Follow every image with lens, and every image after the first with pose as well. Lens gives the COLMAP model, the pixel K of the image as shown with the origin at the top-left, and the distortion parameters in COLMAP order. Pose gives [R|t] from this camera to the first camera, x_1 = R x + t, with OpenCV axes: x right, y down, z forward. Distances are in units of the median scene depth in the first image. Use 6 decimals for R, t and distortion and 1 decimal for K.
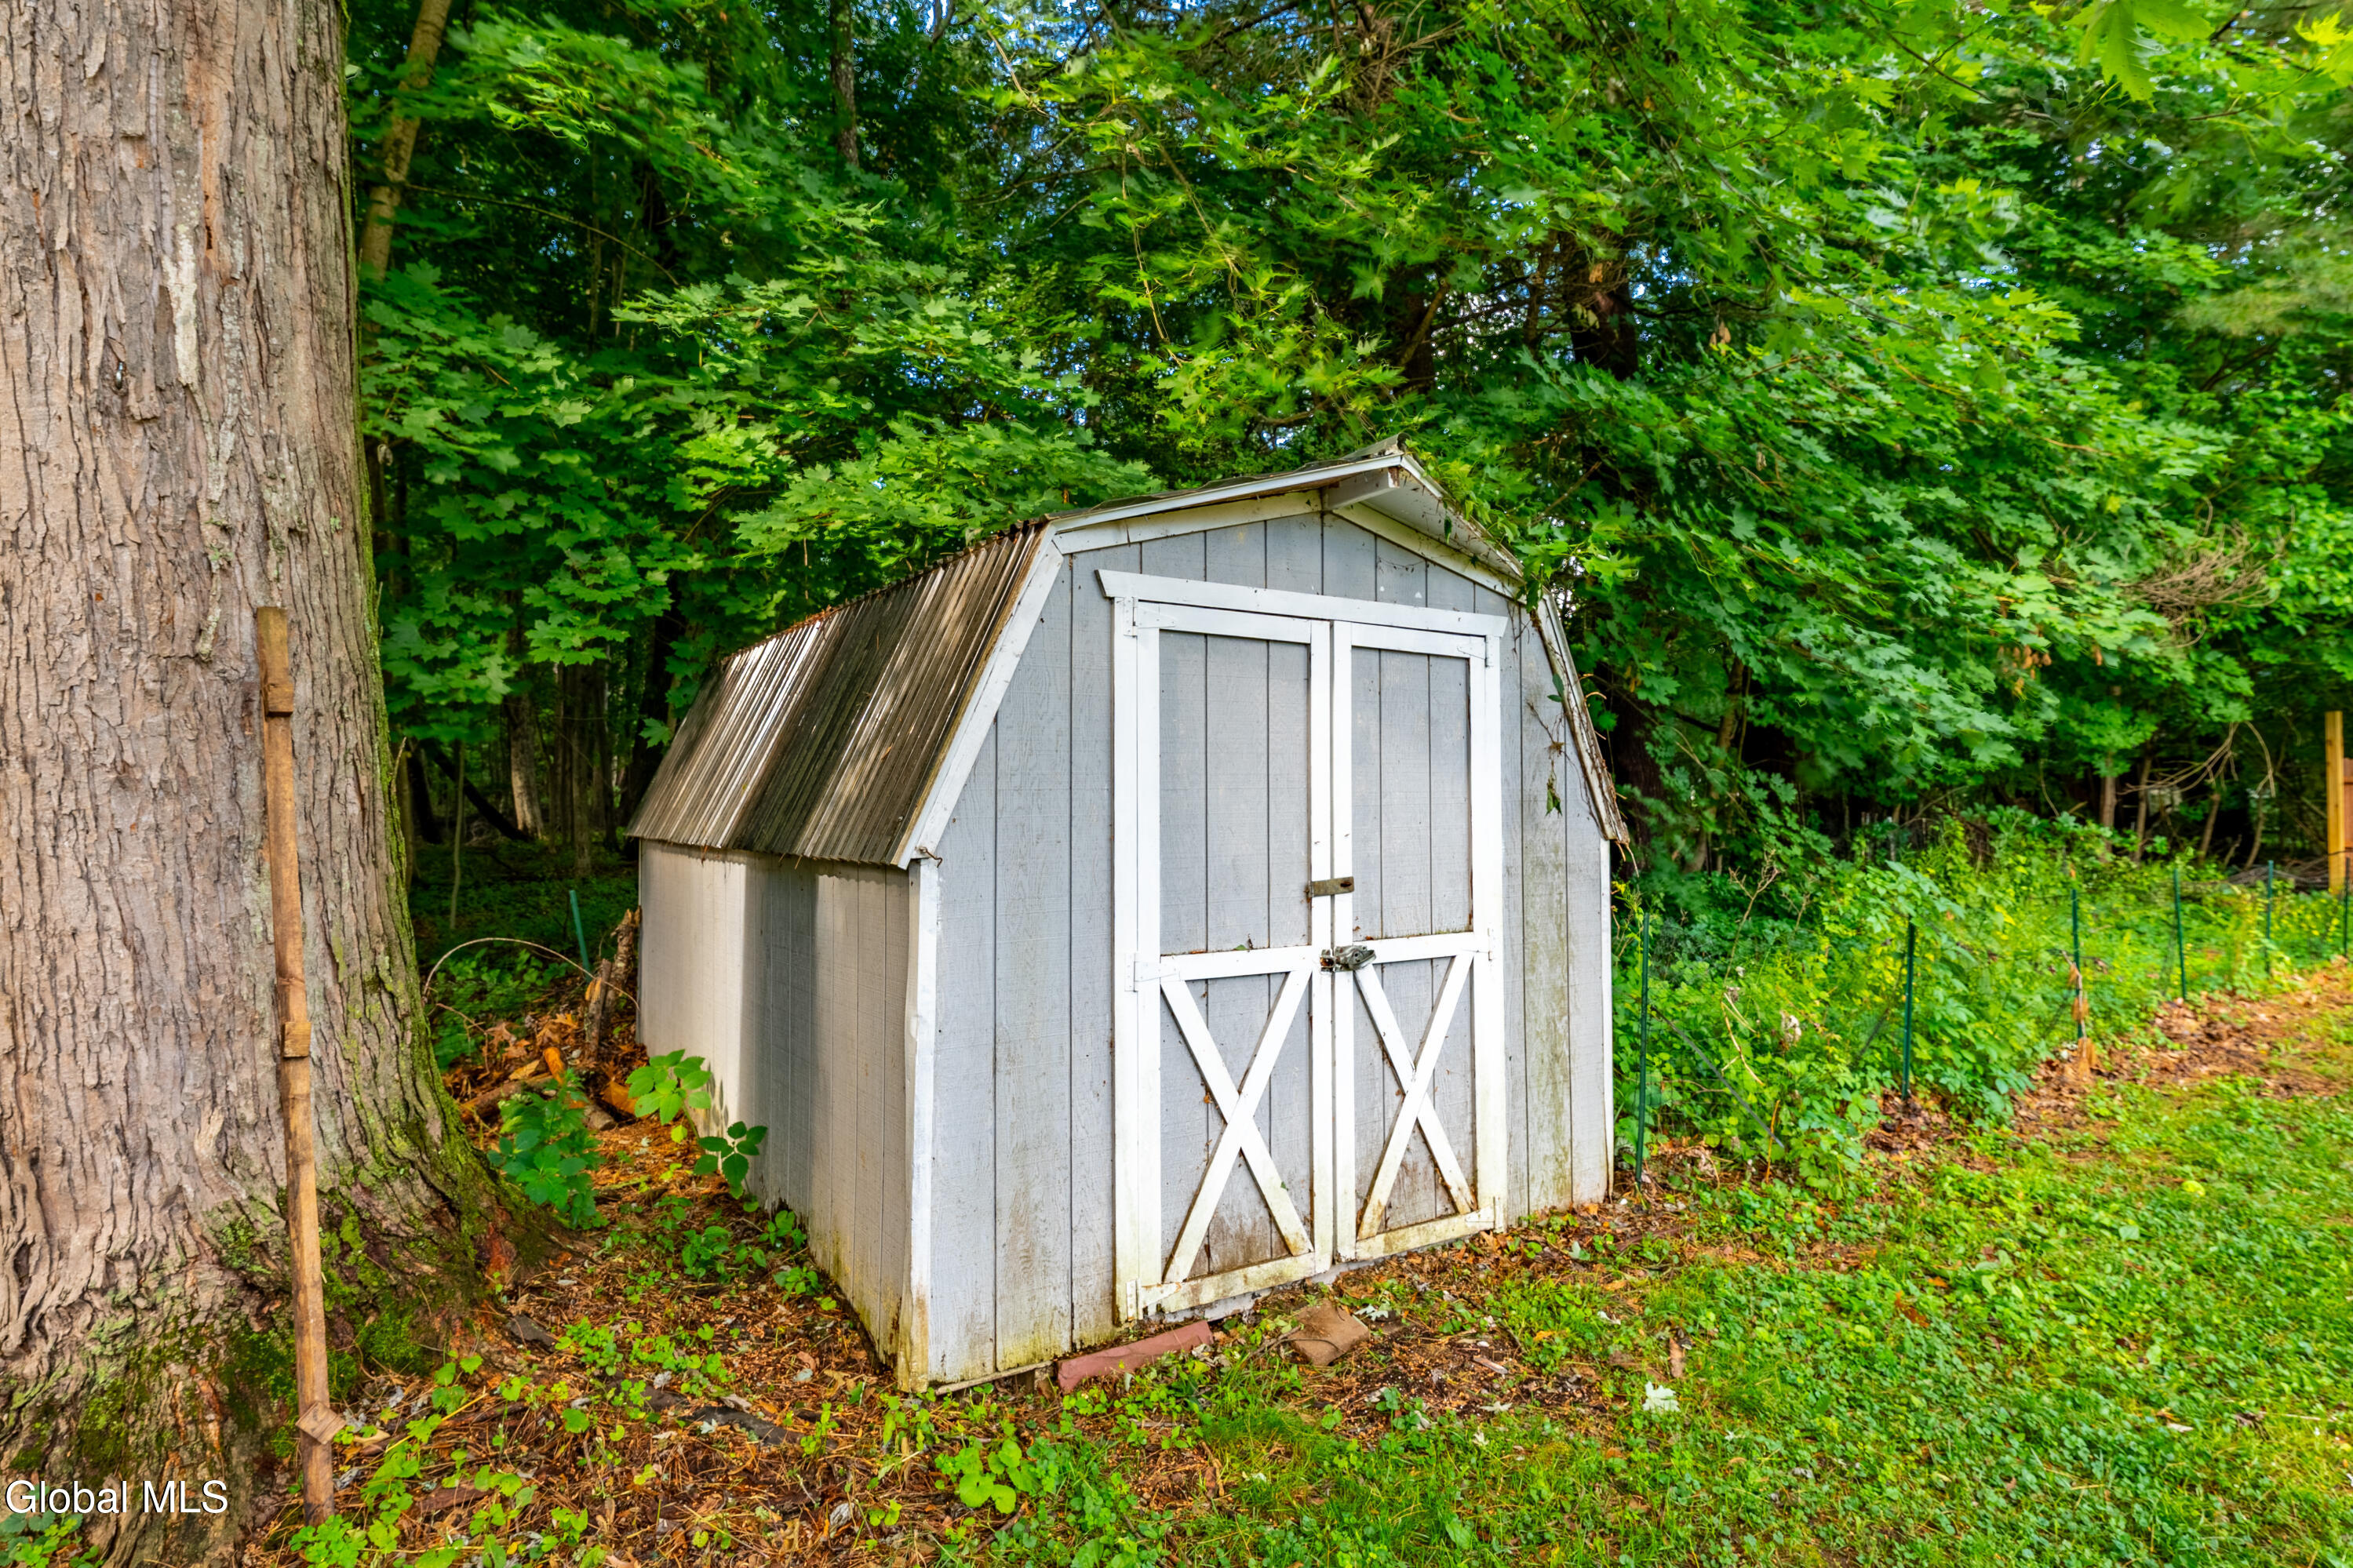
lens RADIAL K [[1250.6, 0, 1176.6], [0, 1250.6, 826.9], [0, 0, 1]] dist [0.000023, 0.000000]
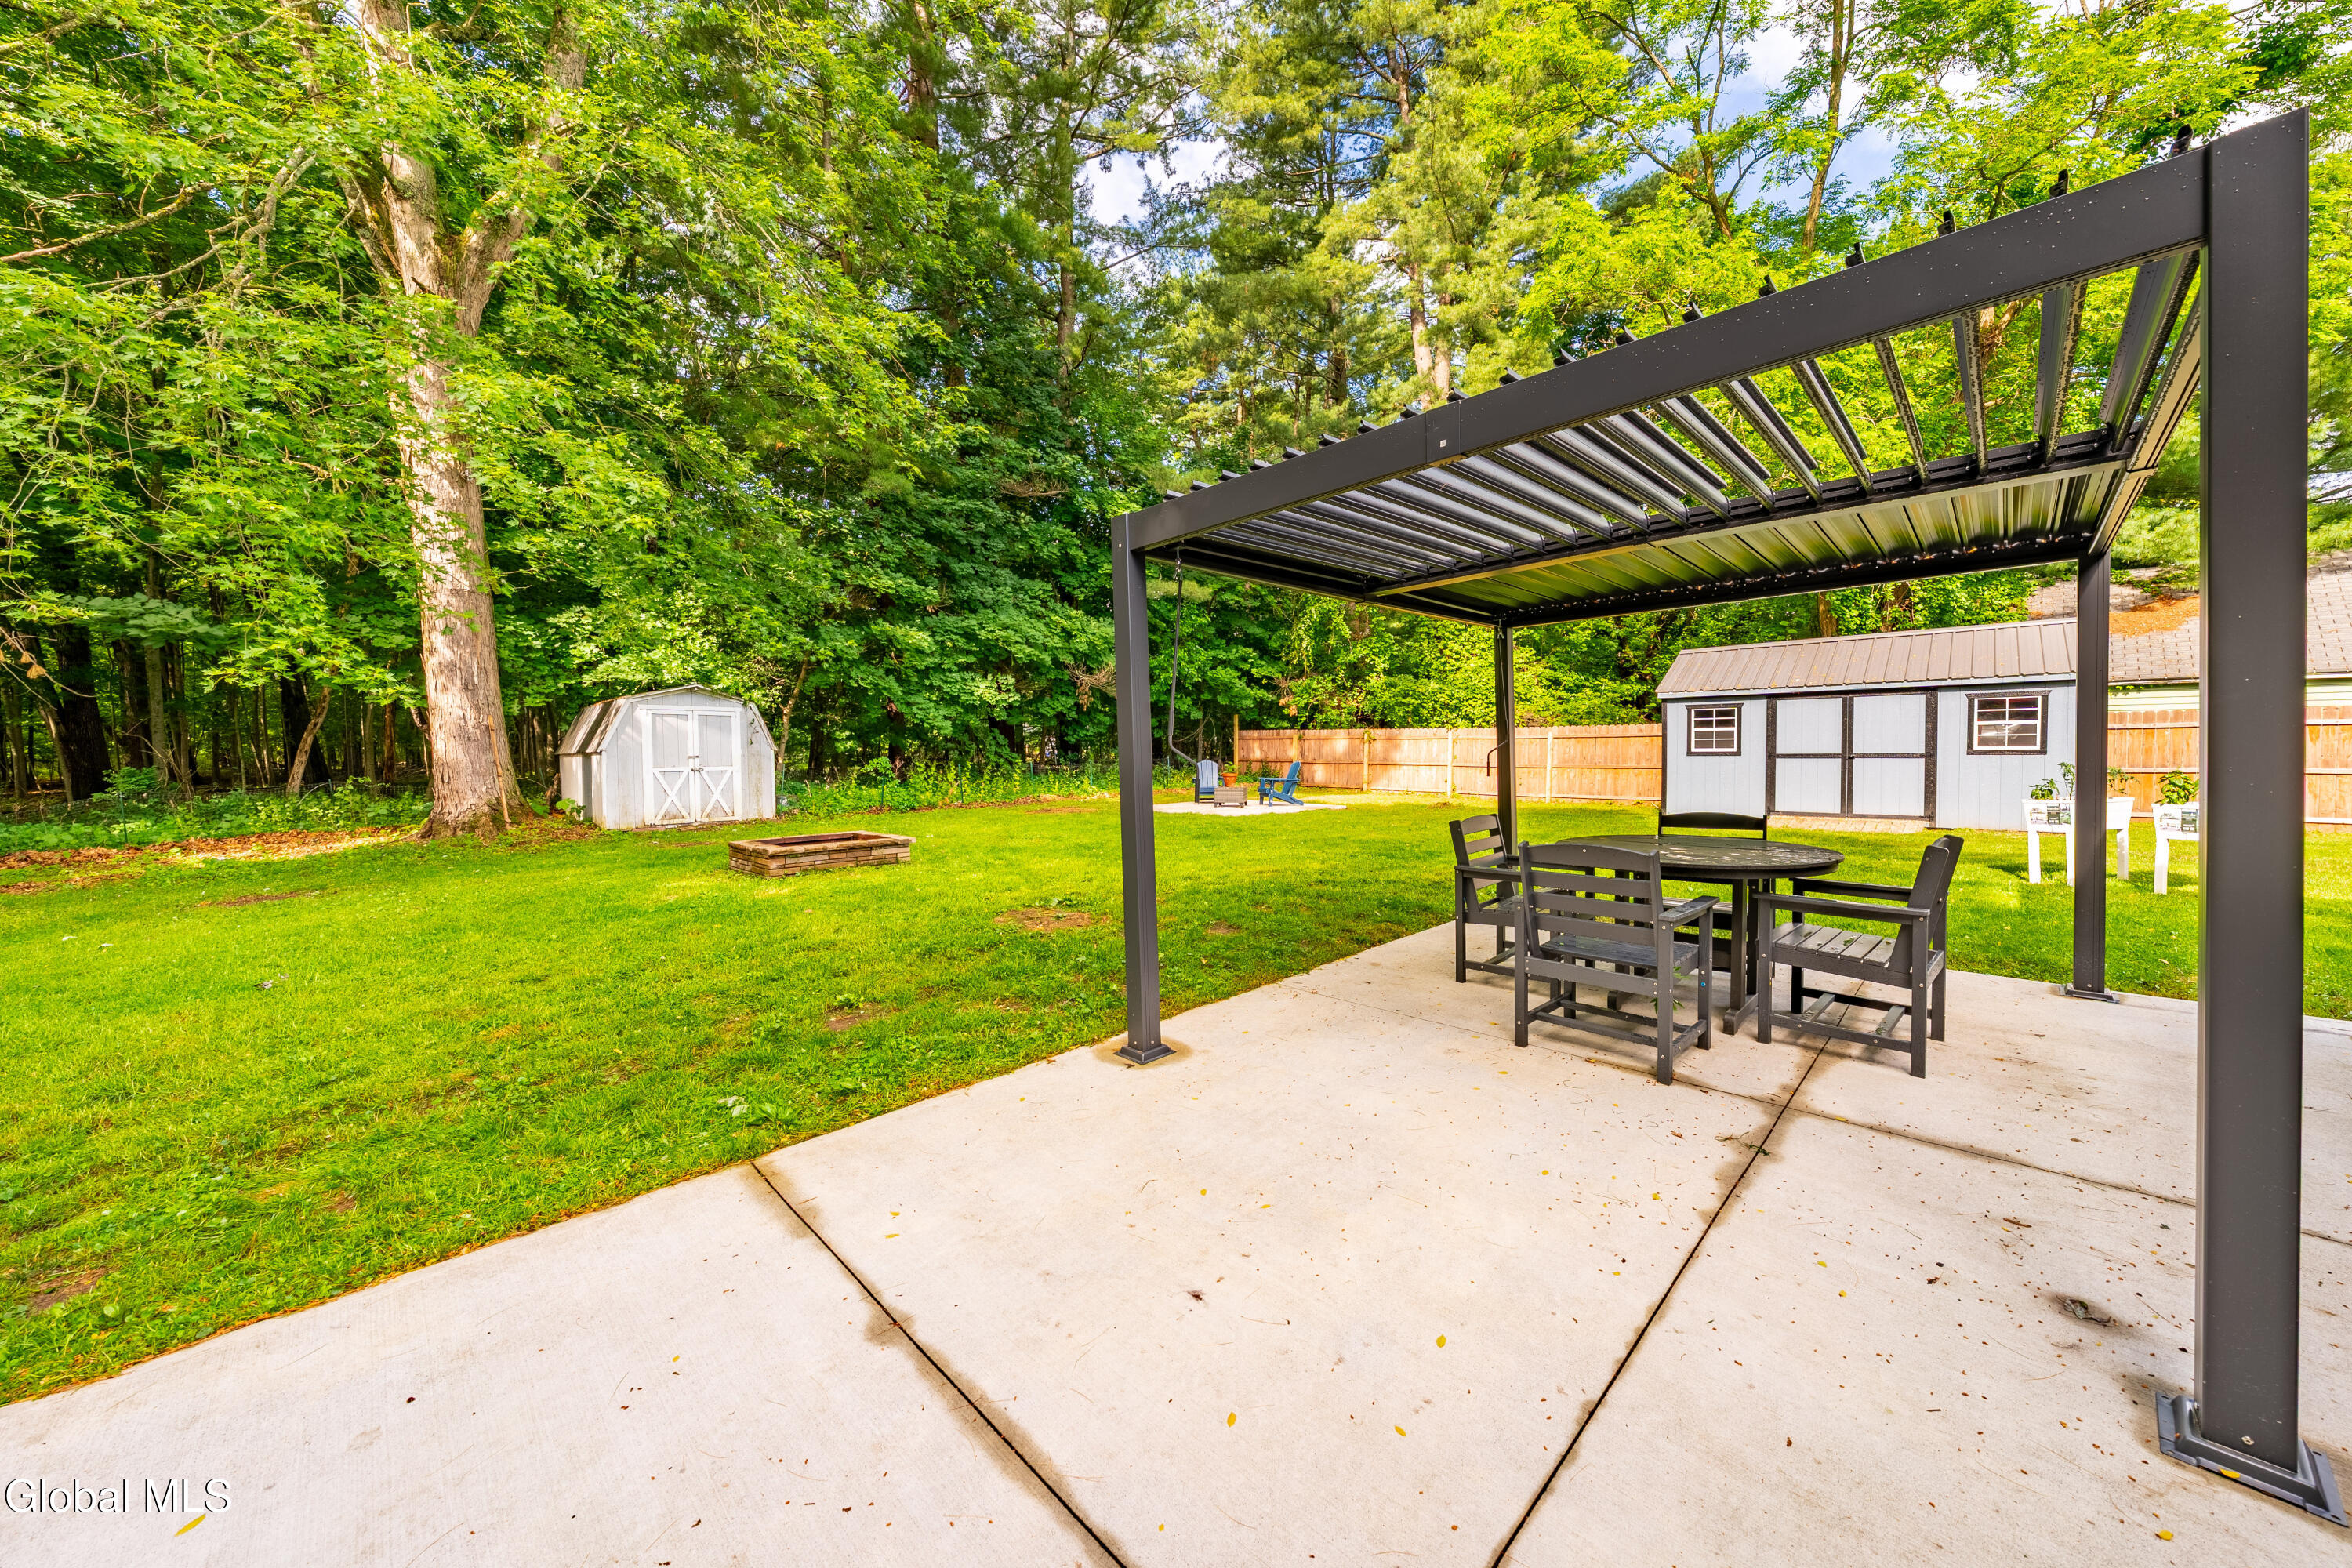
lens RADIAL K [[821.5, 0, 1176.0], [0, 821.5, 784.0], [0, 0, 1]] dist [0.001070, 0.000158]
pose [[0.977164, -0.024478, 0.211071, 1.197227], [0.017983, 0.999305, 0.032637, 0.075570], [-0.211724, -0.028096, 0.976926, -2.531255]]
